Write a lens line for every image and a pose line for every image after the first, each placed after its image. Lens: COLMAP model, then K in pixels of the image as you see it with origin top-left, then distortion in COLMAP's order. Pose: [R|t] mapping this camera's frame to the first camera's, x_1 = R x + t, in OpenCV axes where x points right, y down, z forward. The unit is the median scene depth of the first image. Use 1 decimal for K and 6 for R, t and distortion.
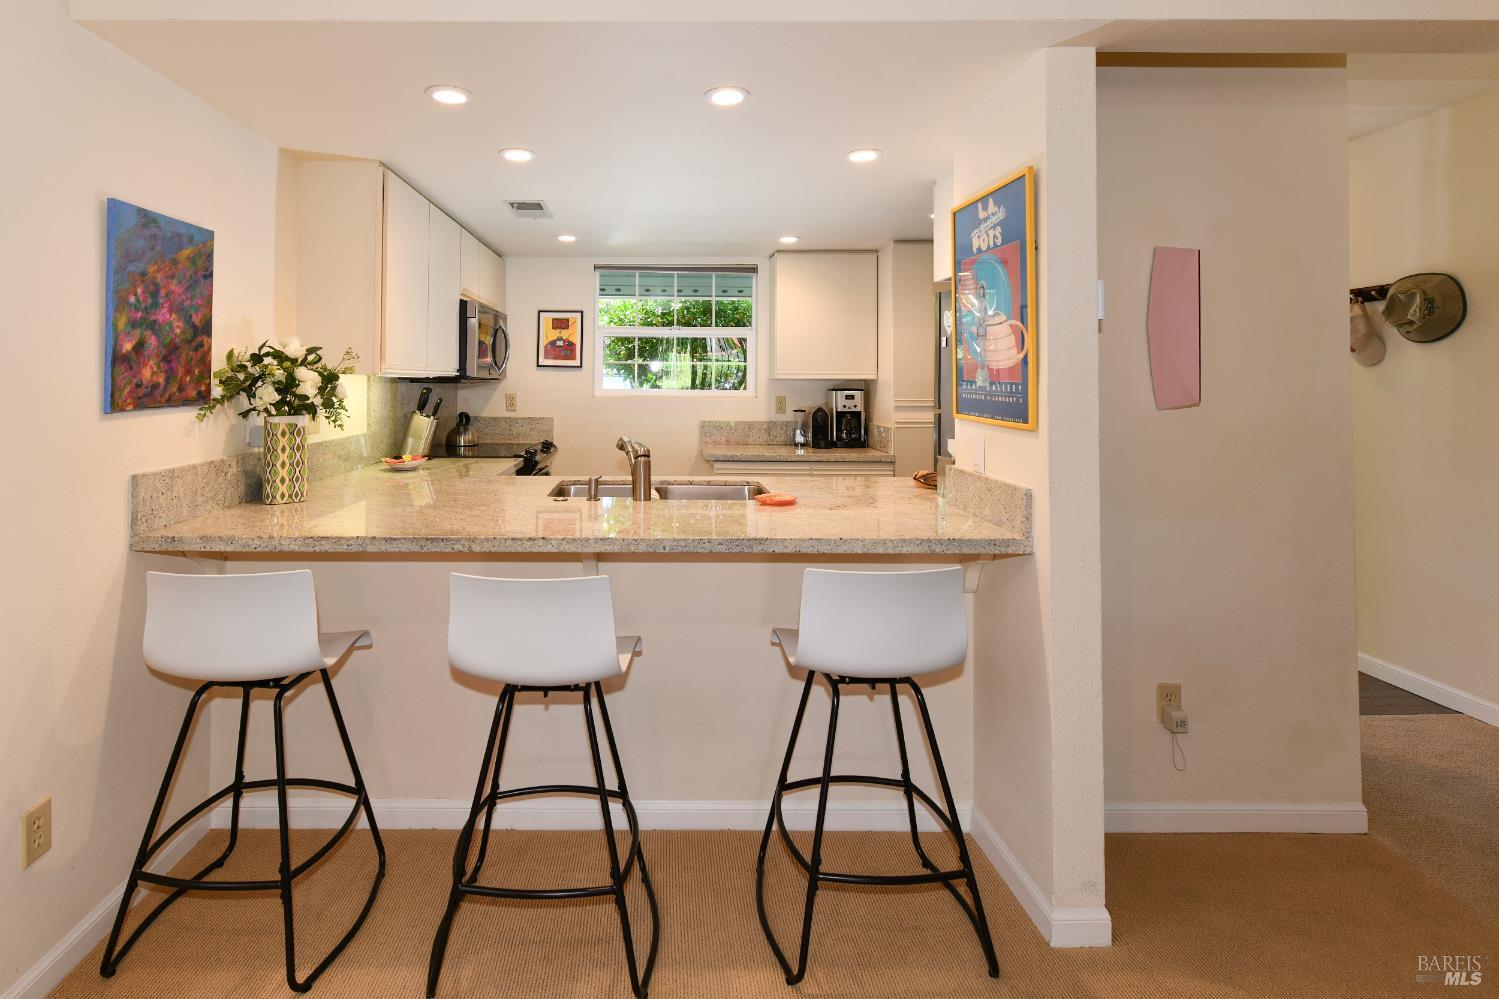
lens RADIAL K [[743.5, 0, 671.6], [0, 743.5, 360.2], [0, 0, 1]] dist [0.011465, -0.000008]
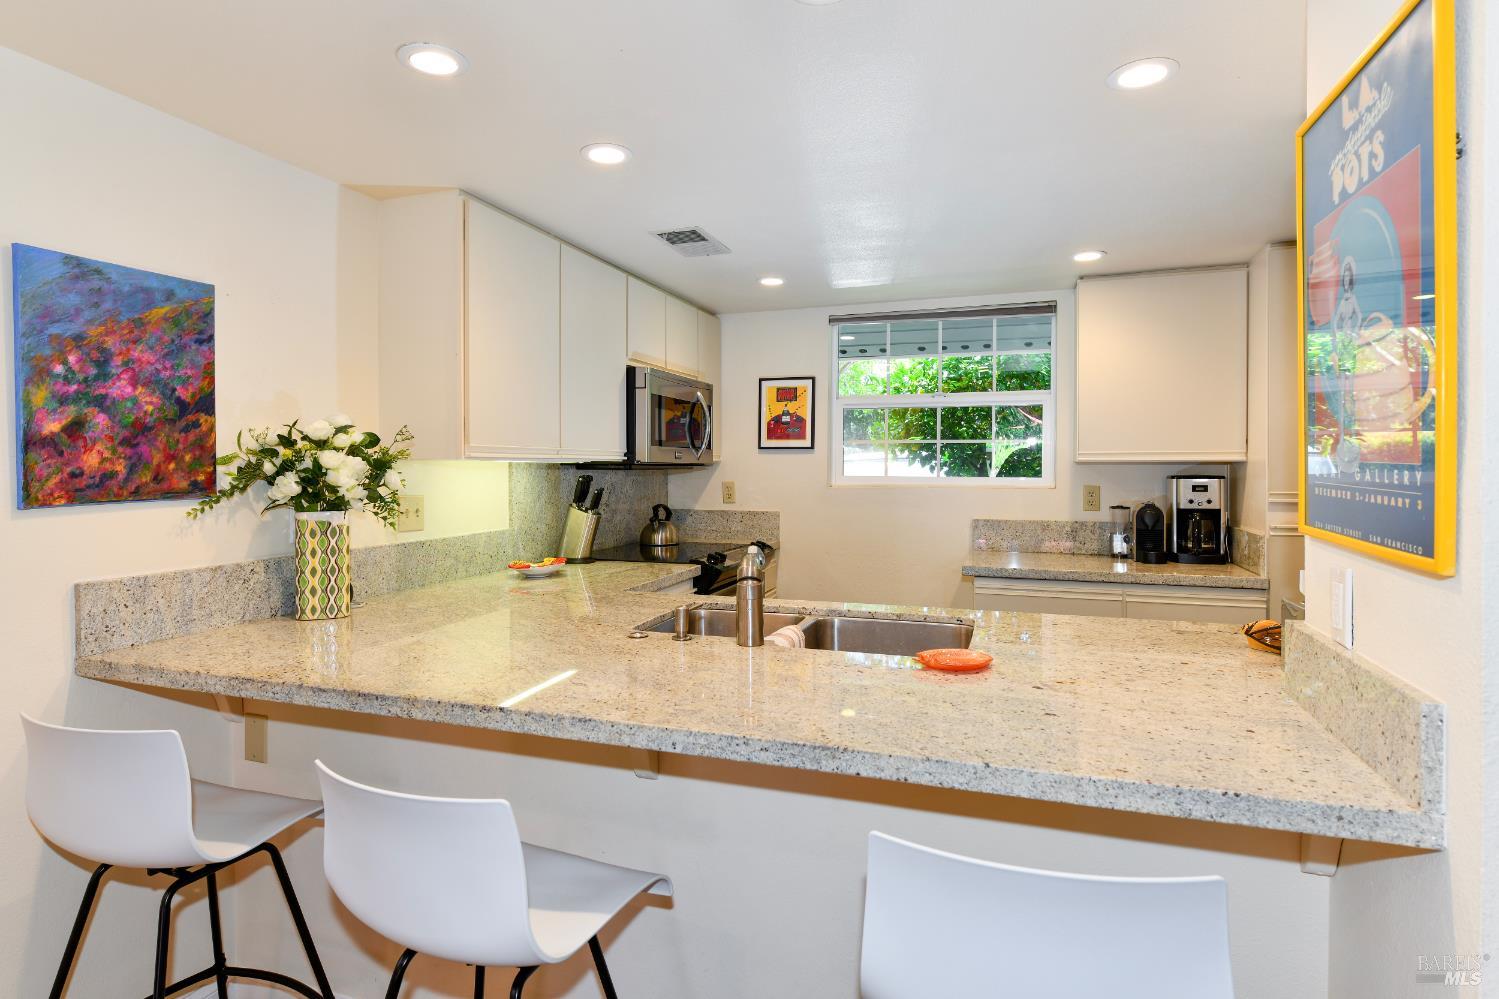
lens RADIAL K [[817.0, 0, 733.4], [0, 817.0, 469.5], [0, 0, 1]] dist [0.003303, 0.000432]
pose [[0.935207, -0.004119, -0.354076, 0.219804], [0.015433, 0.999456, 0.029134, 0.010426], [0.353764, -0.032710, 0.934763, 0.336945]]
